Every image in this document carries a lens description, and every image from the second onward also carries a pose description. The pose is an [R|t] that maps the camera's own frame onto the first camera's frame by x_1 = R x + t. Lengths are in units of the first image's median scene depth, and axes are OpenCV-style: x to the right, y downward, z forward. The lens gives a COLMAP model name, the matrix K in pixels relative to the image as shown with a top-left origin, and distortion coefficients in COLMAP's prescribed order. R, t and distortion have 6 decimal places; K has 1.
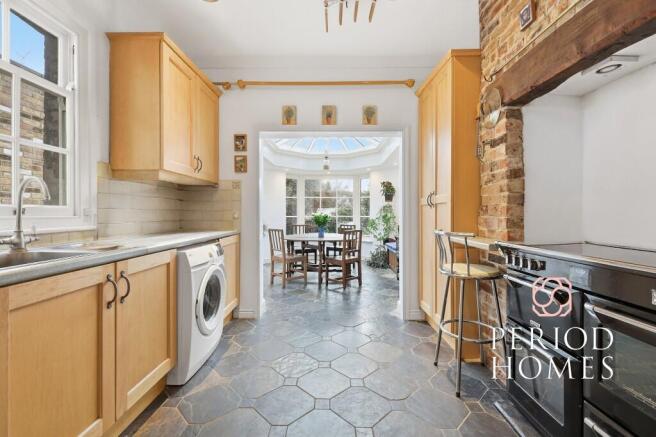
lens RADIAL K [[291.6, 0, 338.3], [0, 291.6, 214.3], [0, 0, 1]] dist [0.012536, -0.000608]
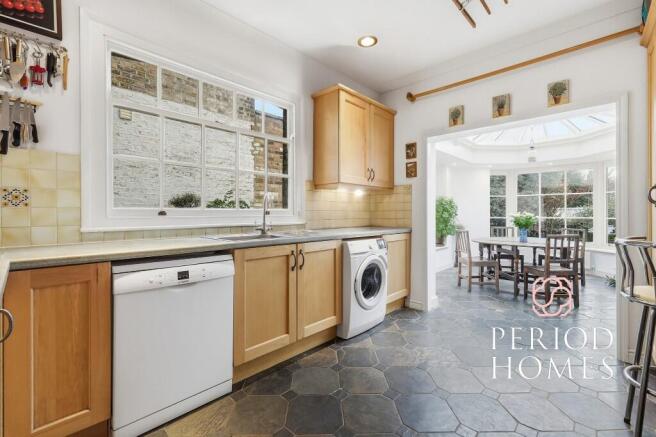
lens RADIAL K [[291.6, 0, 330.0], [0, 291.6, 213.5], [0, 0, 1]] dist [0.012536, -0.000608]
pose [[0.732781, -0.001815, -0.680462, 0.224615], [-0.001644, 0.999989, -0.004438, 0.000850], [0.680462, 0.004371, 0.732770, -0.032156]]
